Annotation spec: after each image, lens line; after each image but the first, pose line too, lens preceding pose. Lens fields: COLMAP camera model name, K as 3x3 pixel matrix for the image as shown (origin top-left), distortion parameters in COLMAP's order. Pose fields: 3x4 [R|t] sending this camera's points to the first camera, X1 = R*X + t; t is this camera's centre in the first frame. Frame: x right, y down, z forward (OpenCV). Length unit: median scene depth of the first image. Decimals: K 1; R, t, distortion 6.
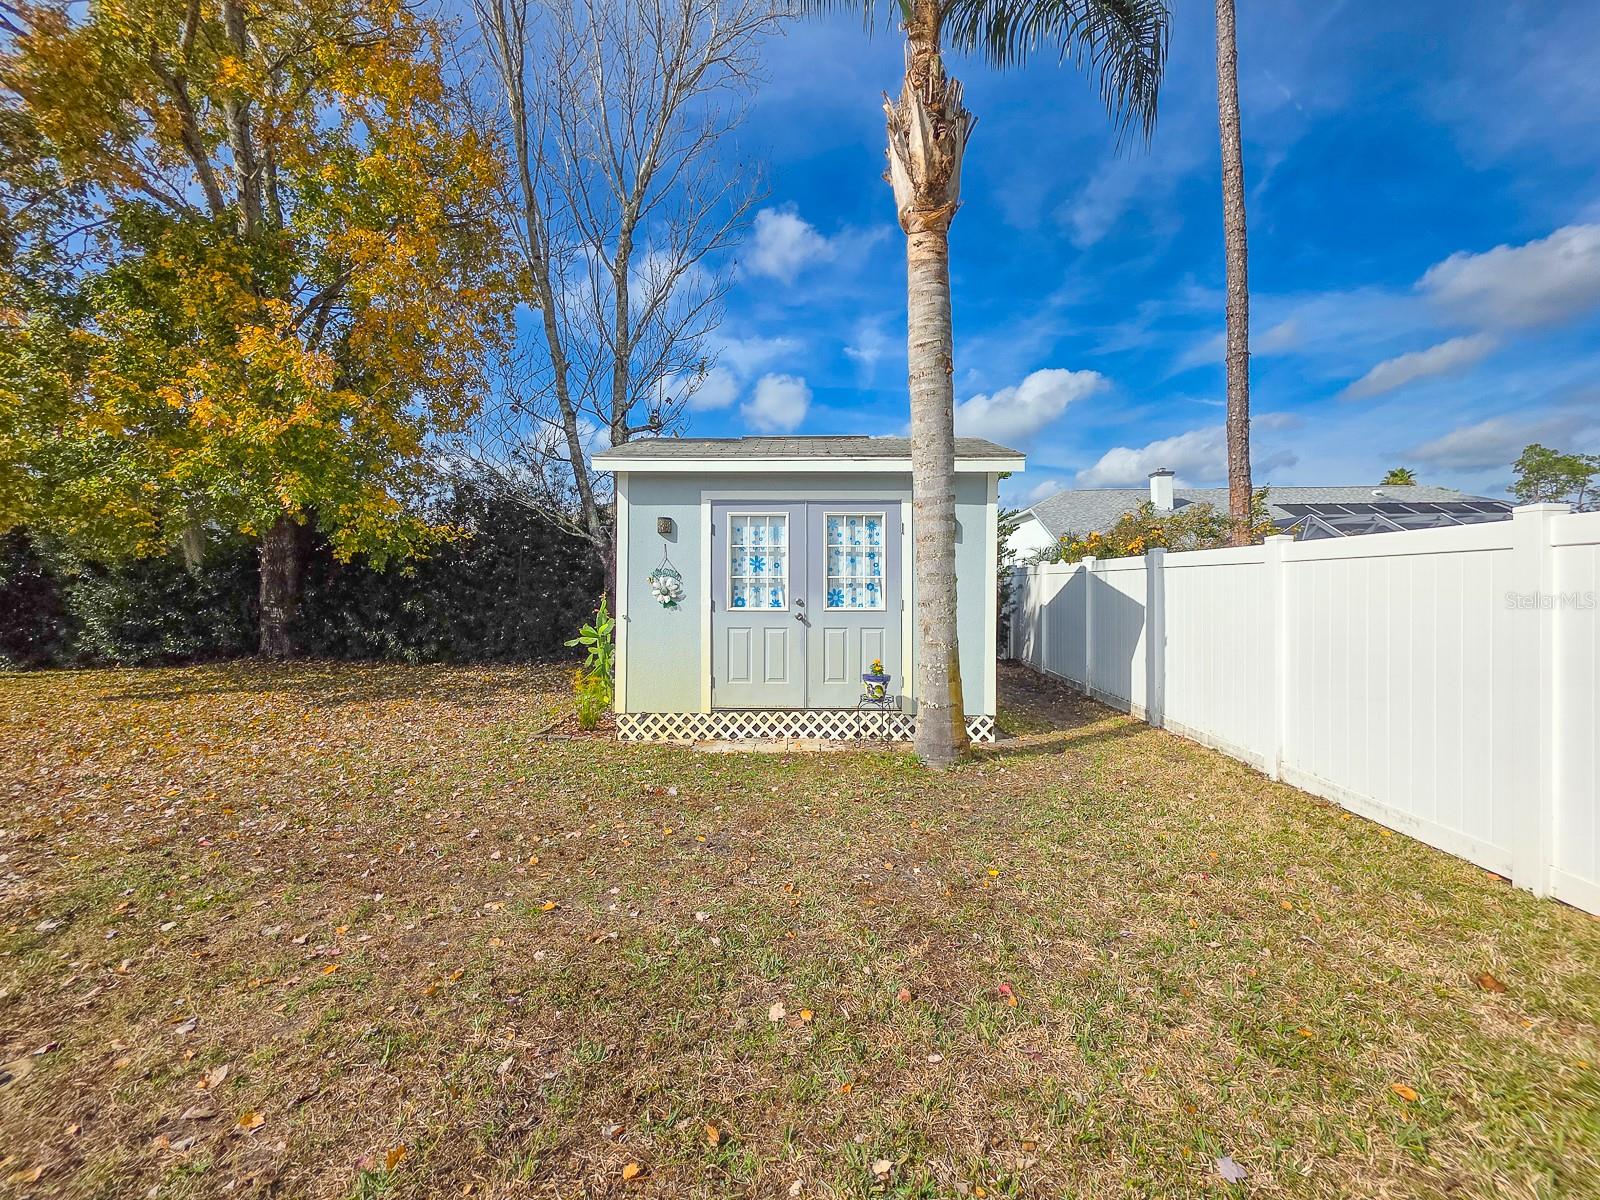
lens RADIAL K [[708.9, 0, 831.4], [0, 708.9, 588.0], [0, 0, 1]] dist [0.000596, 0.000048]
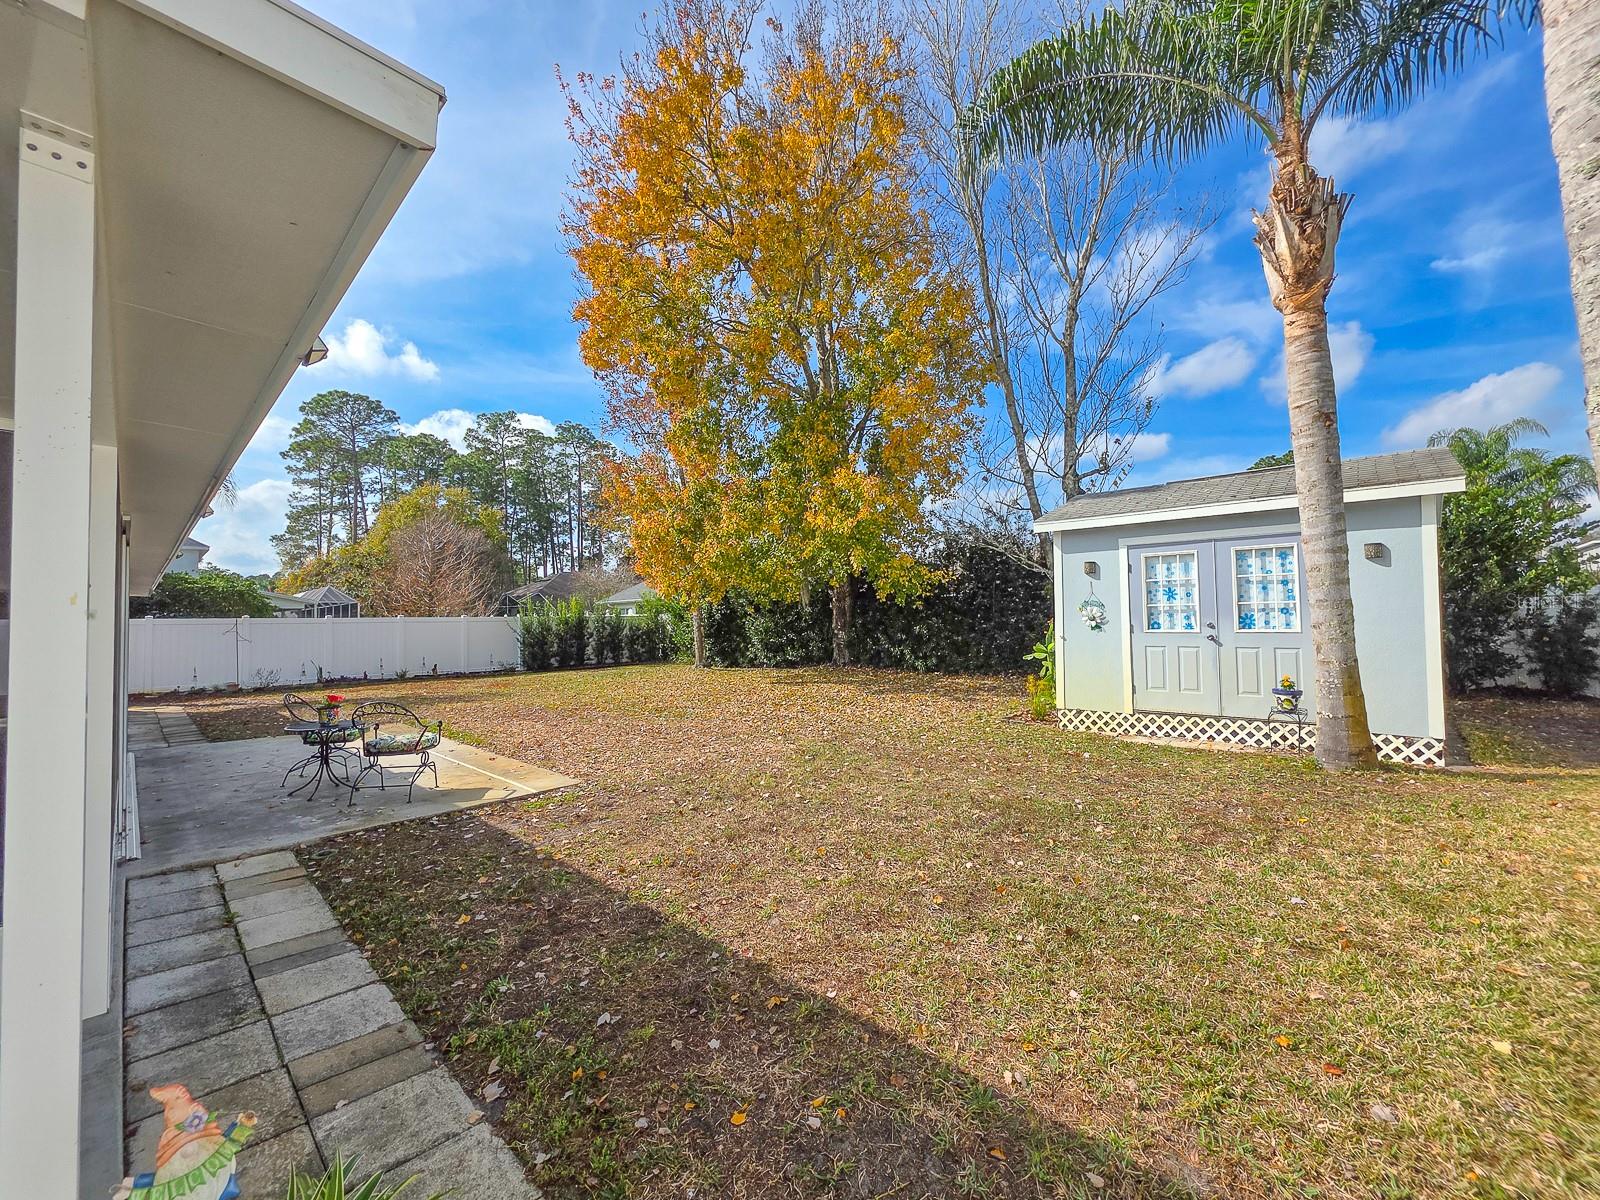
lens RADIAL K [[708.9, 0, 831.4], [0, 708.9, 588.0], [0, 0, 1]] dist [0.000596, 0.000048]
pose [[0.796941, -0.038223, -0.602847, 0.163653], [0.018505, 0.999072, -0.038882, -0.007576], [0.603774, 0.019831, 0.796909, -0.318576]]
